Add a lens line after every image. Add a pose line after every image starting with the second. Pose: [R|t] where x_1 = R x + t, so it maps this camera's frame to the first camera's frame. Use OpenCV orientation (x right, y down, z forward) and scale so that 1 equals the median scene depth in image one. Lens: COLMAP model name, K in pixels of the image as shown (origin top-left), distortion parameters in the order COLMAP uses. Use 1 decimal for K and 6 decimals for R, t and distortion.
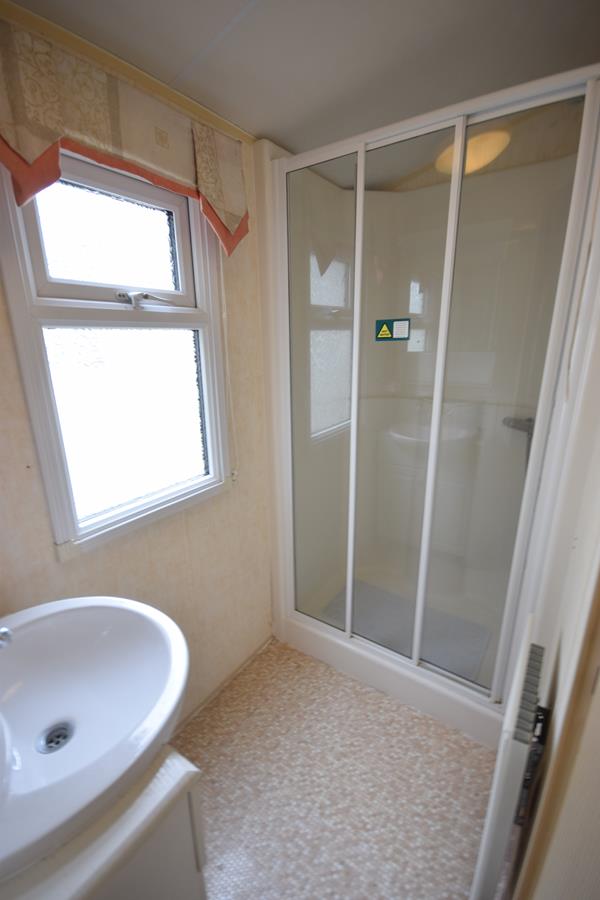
lens RADIAL K [[393.7, 0, 296.1], [0, 393.7, 449.7], [0, 0, 1]] dist [0.000719, -0.005756]
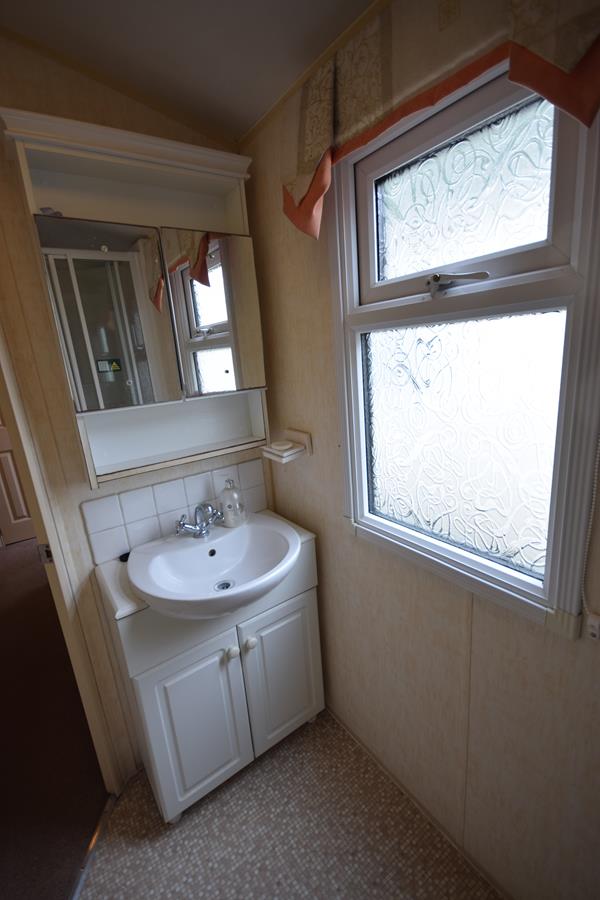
lens RADIAL K [[393.7, 0, 297.0], [0, 393.7, 459.1], [0, 0, 1]] dist [0.000719, -0.005756]
pose [[-0.332493, 0.279099, -0.900862, 0.439910], [-0.177741, 0.919546, 0.350489, -0.287575], [0.926206, 0.276655, -0.256135, 1.025895]]
